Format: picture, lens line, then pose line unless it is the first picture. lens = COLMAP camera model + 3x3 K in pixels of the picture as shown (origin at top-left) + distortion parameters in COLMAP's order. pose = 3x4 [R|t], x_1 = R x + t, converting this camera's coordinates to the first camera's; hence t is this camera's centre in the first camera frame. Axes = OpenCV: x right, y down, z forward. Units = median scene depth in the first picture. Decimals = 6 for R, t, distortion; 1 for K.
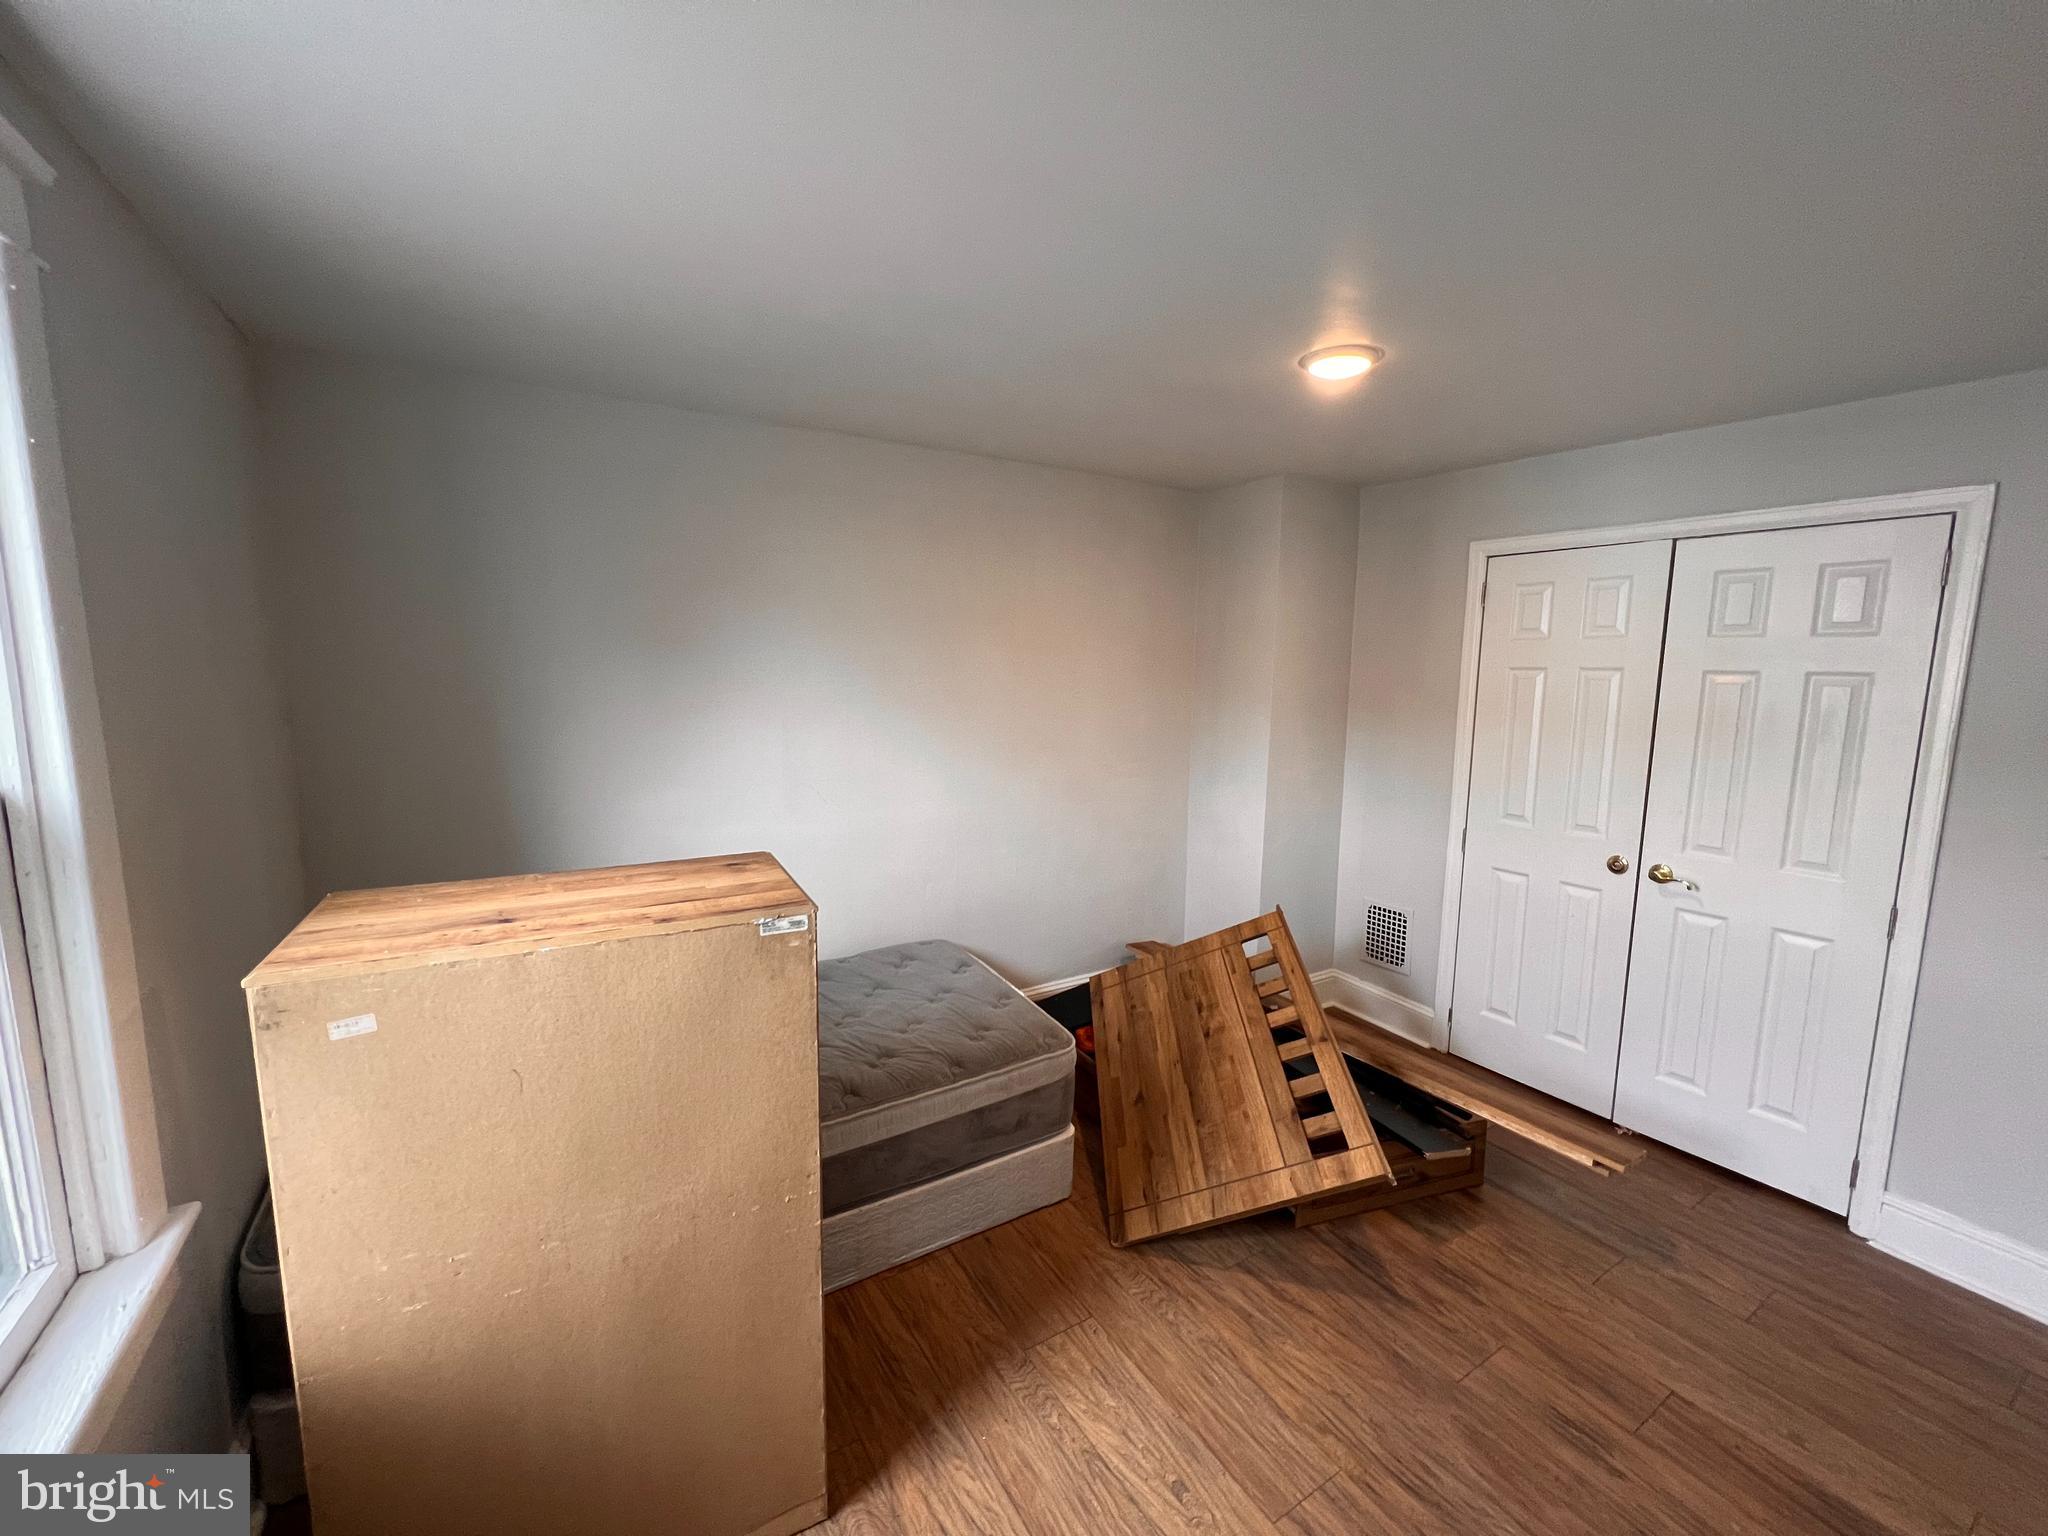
lens RADIAL K [[816.9, 0, 1026.1], [0, 816.9, 780.3], [0, 0, 1]] dist [-0.001648, 0.000130]
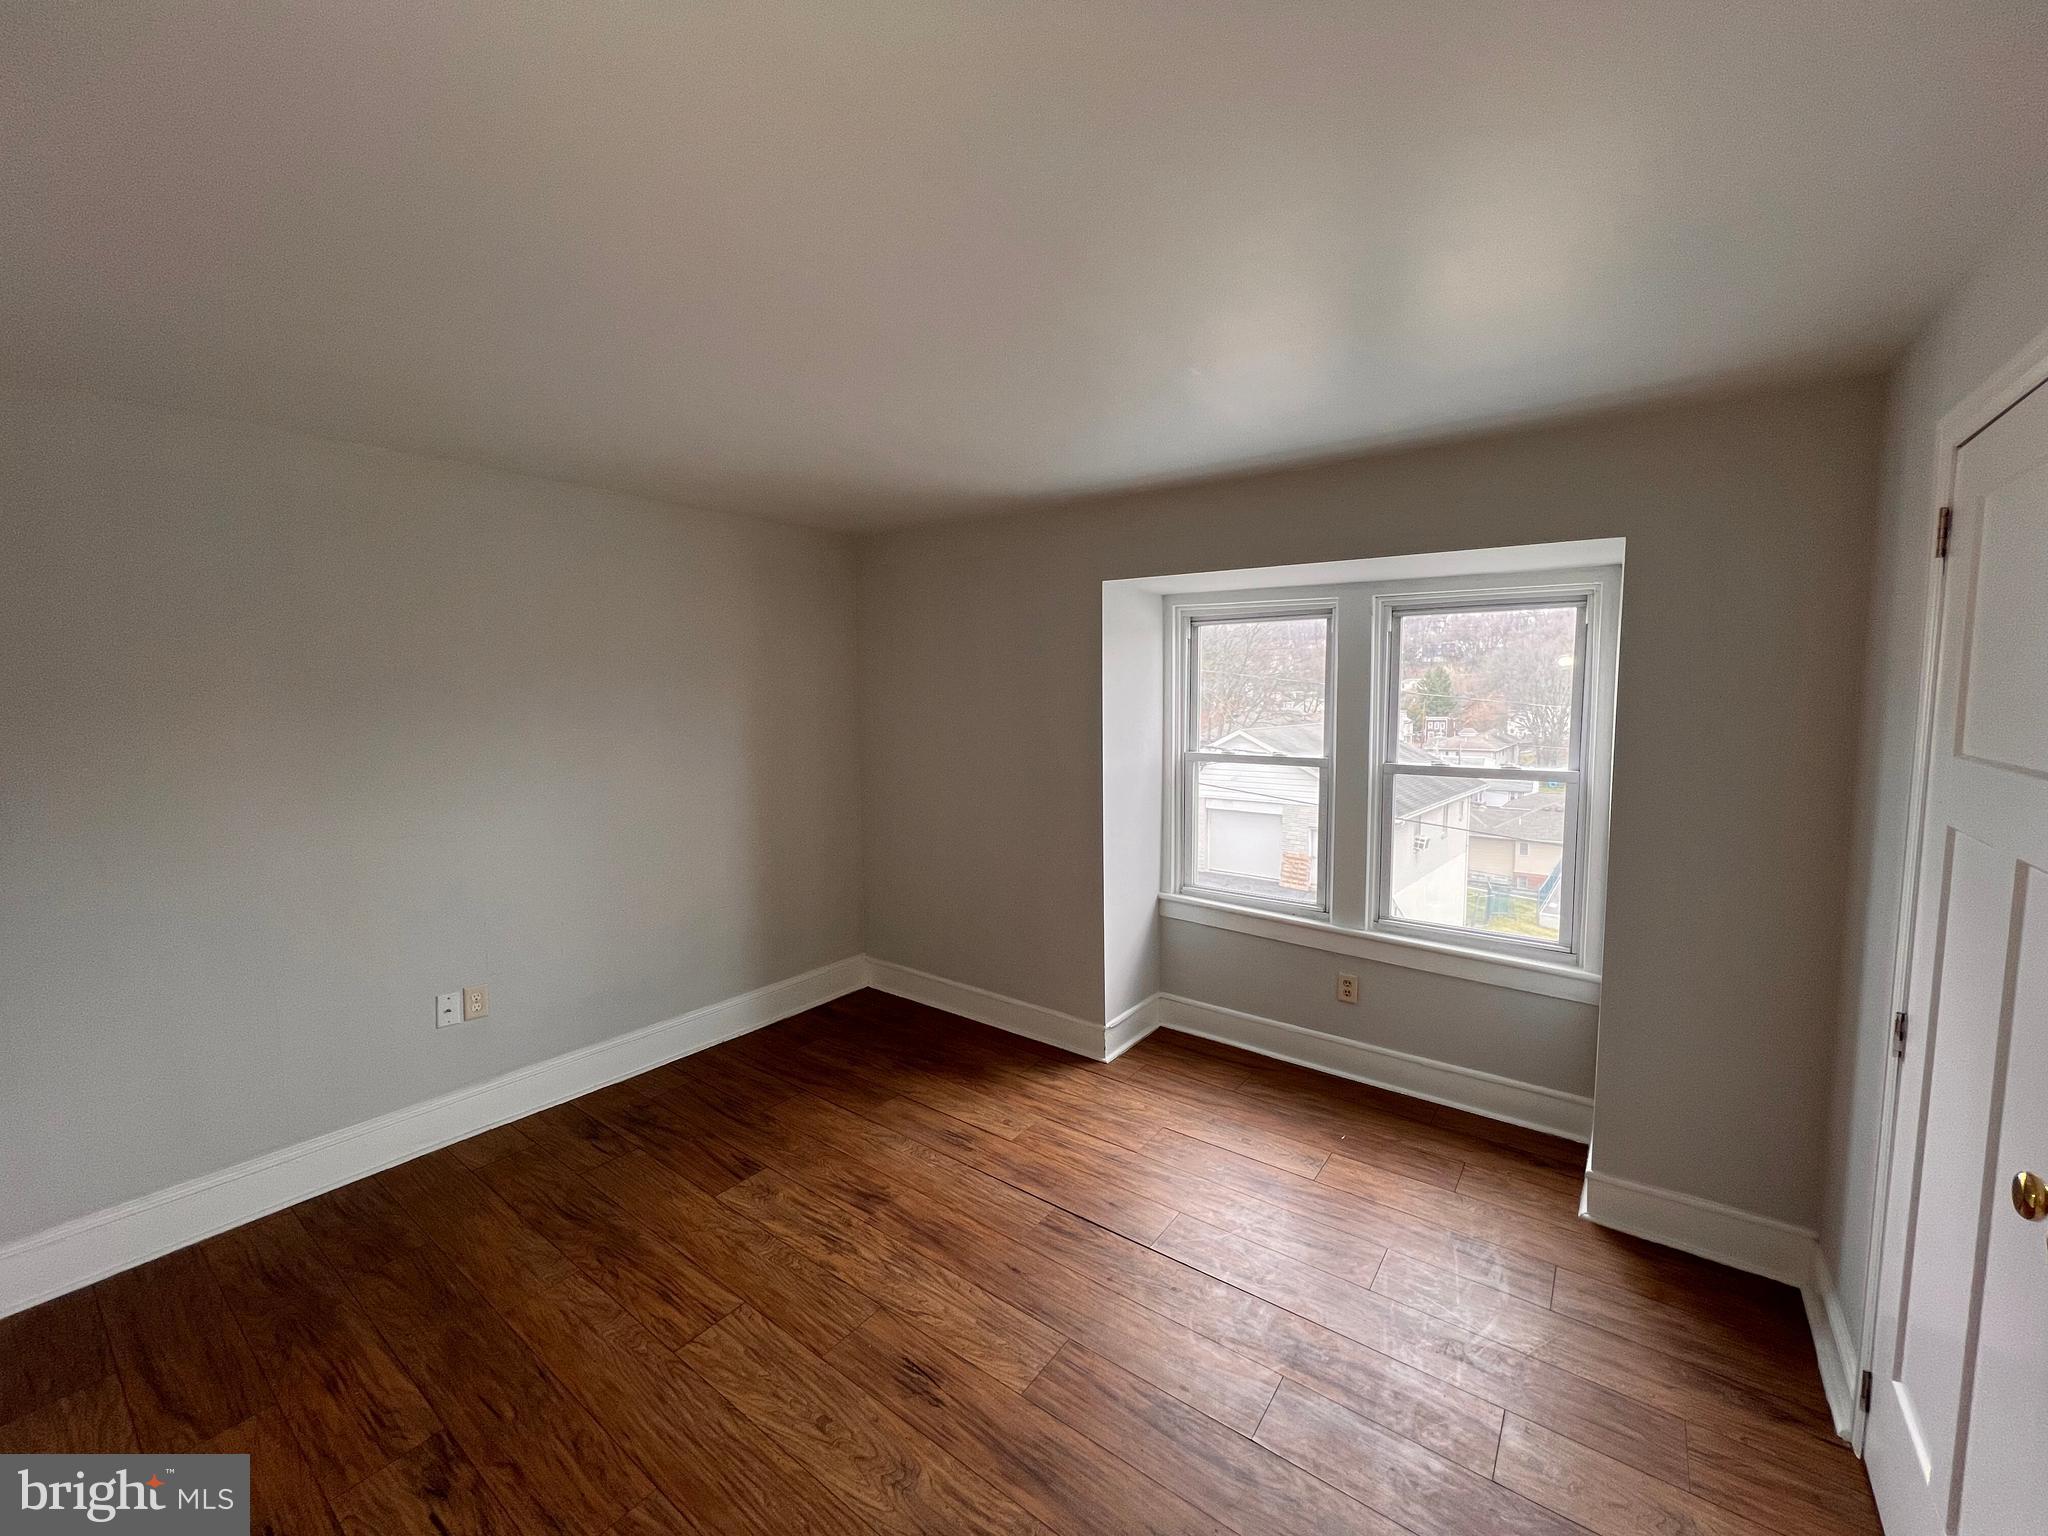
lens RADIAL K [[816.9, 0, 1029.0], [0, 816.9, 774.9], [0, 0, 1]] dist [-0.001648, 0.000130]
pose [[0.931854, -0.065402, 0.356890, 0.110870], [0.076164, 0.996964, -0.016170, 0.026865], [-0.354749, 0.042250, 0.934007, -0.177440]]
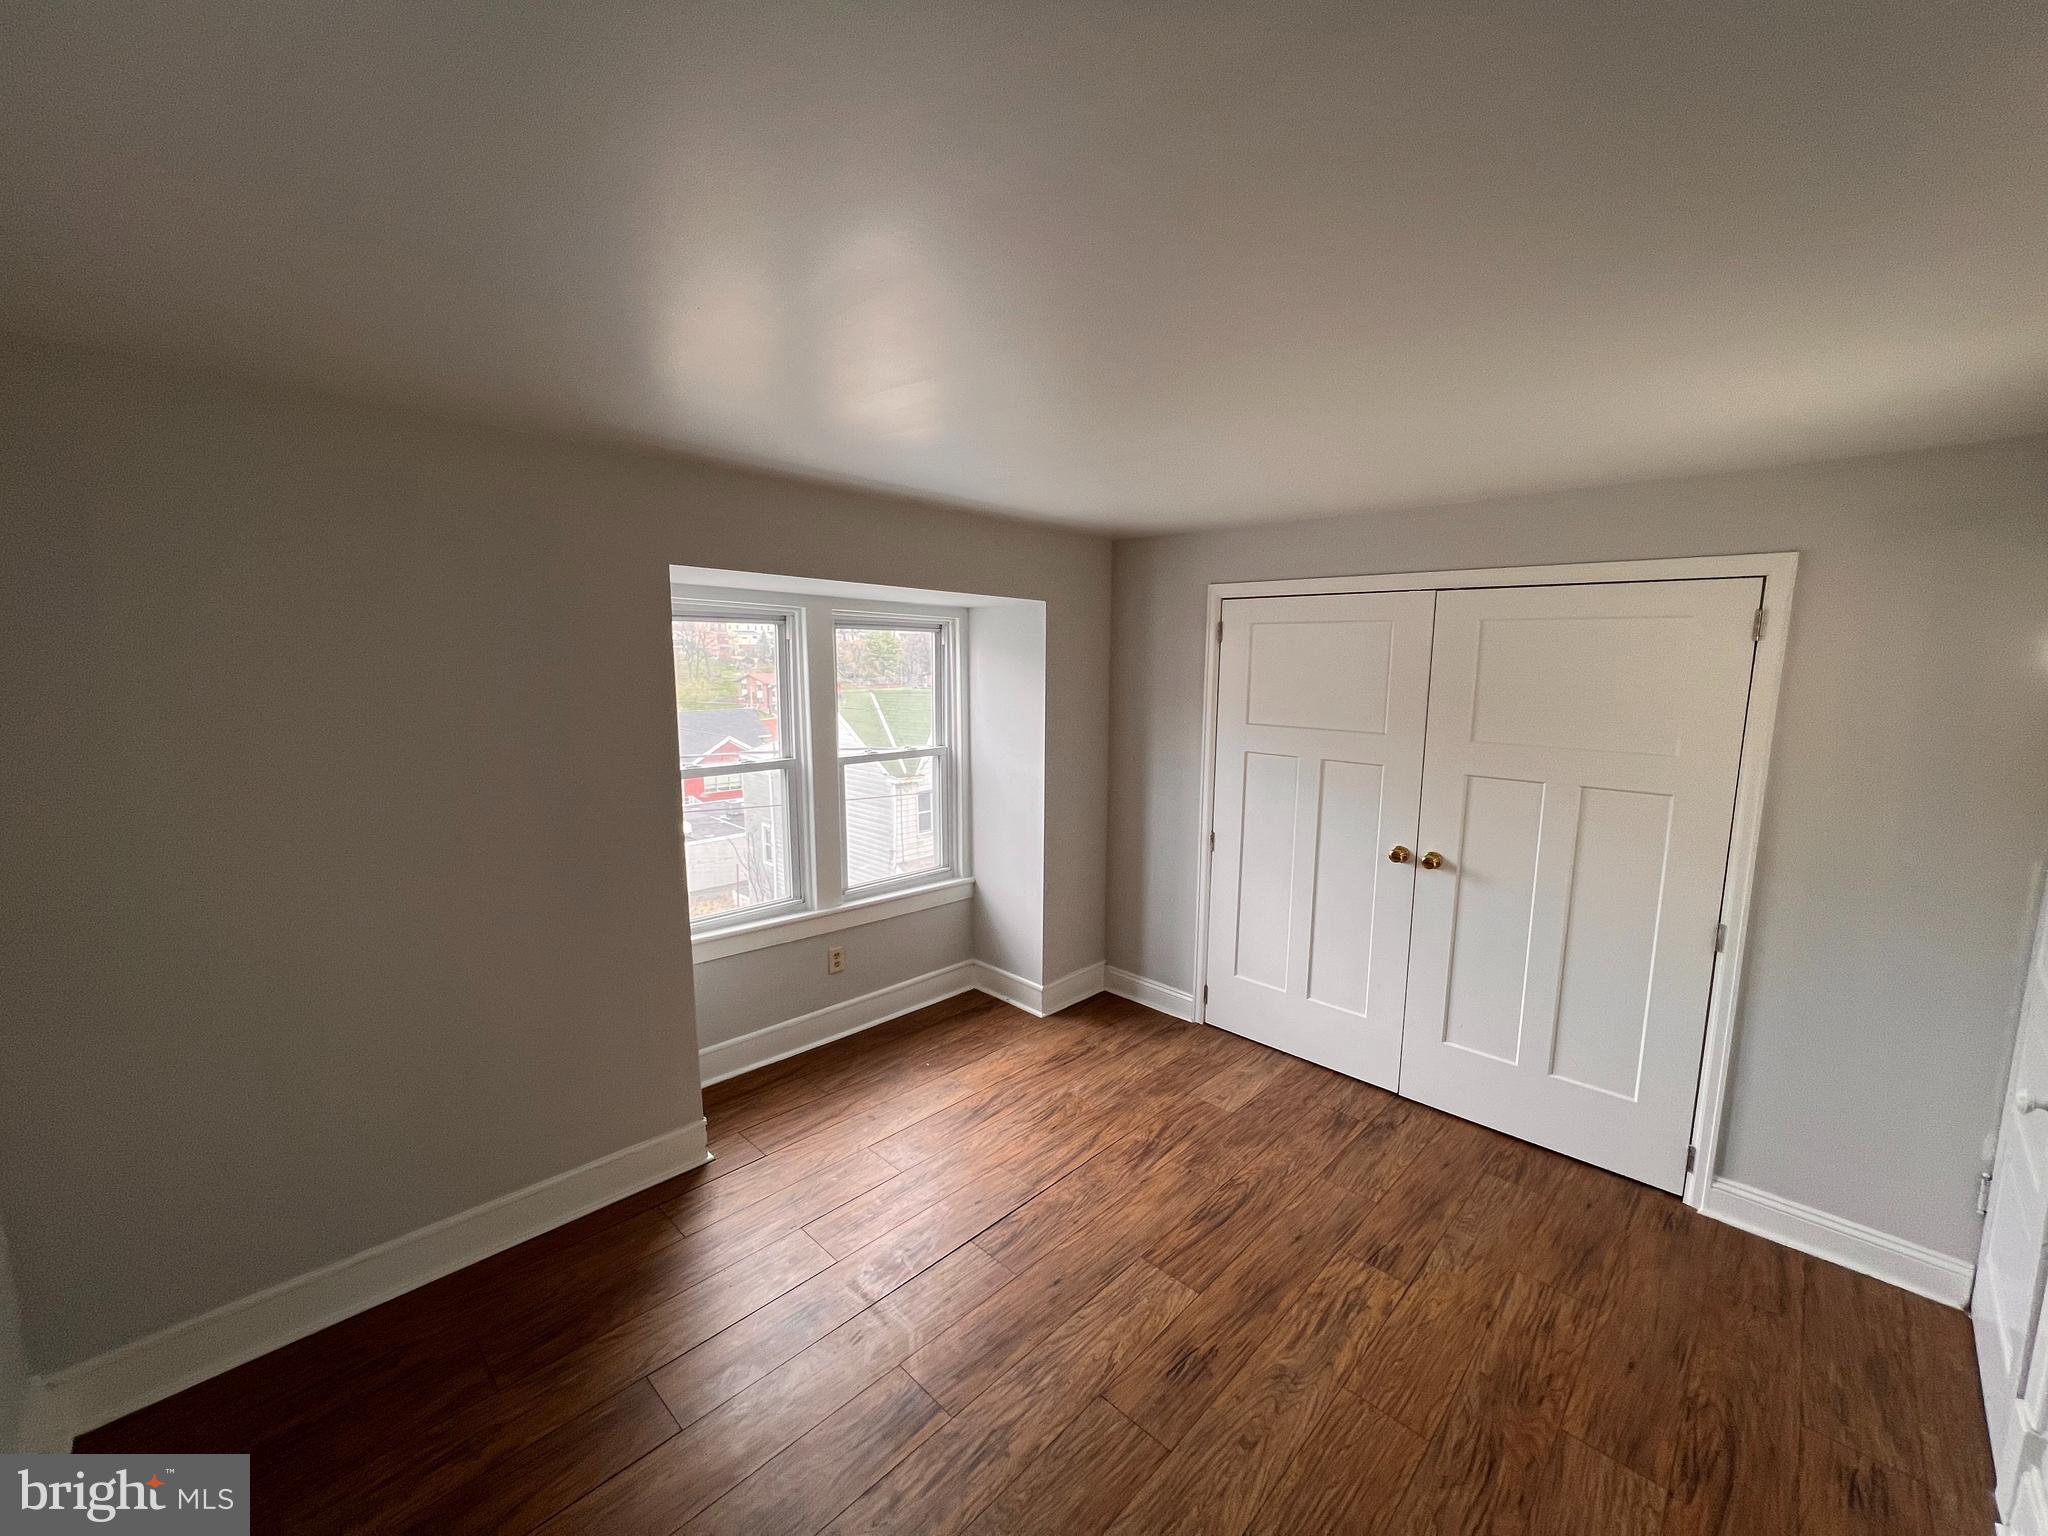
lens RADIAL K [[816.9, 0, 1016.1], [0, 816.9, 763.9], [0, 0, 1]] dist [-0.001648, 0.000130]
pose [[-0.230986, -0.150788, 0.961202, -0.699569], [0.116670, 0.976497, 0.181224, -0.311785], [-0.965937, 0.154003, -0.207964, 1.413430]]
